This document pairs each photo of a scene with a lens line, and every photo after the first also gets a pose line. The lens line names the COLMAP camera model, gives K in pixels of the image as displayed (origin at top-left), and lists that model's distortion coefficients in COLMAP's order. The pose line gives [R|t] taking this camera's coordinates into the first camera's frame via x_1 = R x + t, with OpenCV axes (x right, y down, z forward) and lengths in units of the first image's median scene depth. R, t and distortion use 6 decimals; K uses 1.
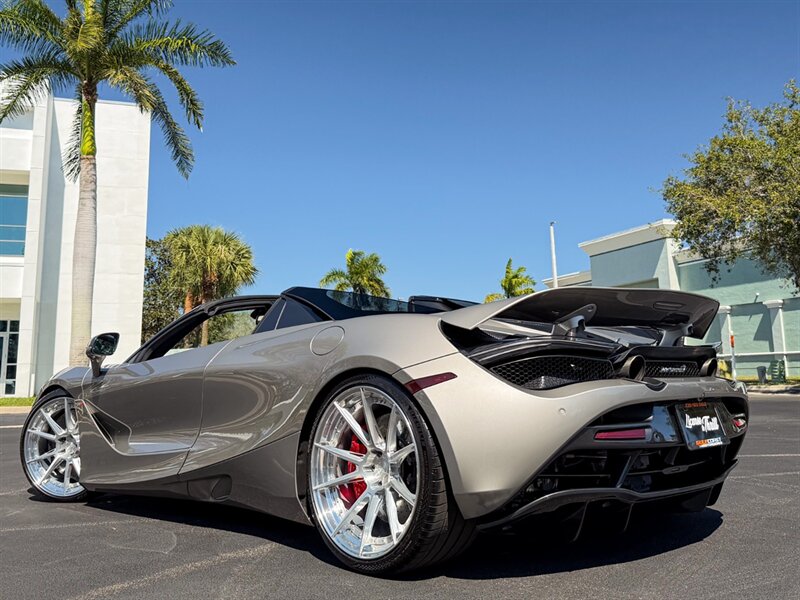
lens RADIAL K [[861.5, 0, 406.3], [0, 861.5, 206.6], [0, 0, 1]] dist [0.052223, 0.000000]
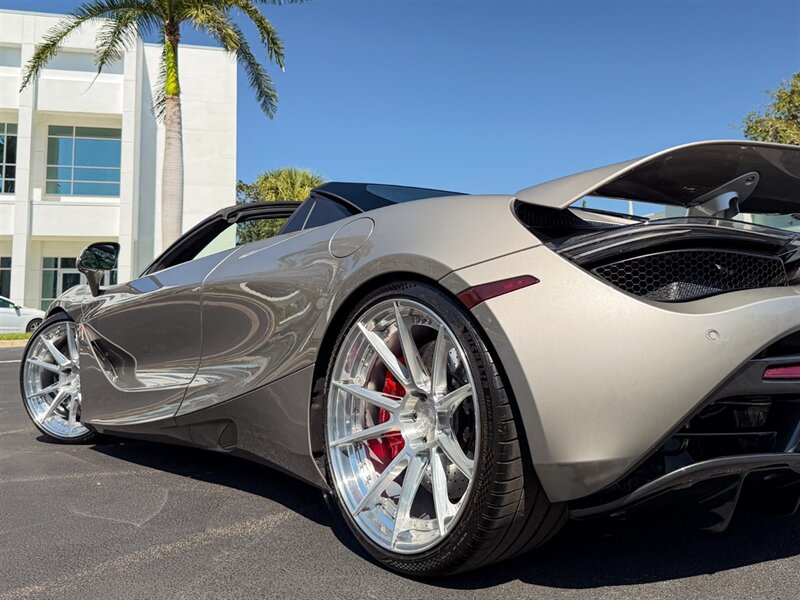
lens RADIAL K [[832.0, 0, 441.1], [0, 832.0, 217.1], [0, 0, 1]] dist [0.037913, 0.000000]
pose [[0.998281, -0.002358, -0.058562, 0.013308], [0.006845, 0.997044, 0.076531, 0.059838], [0.058208, -0.076800, 0.995346, 0.227389]]
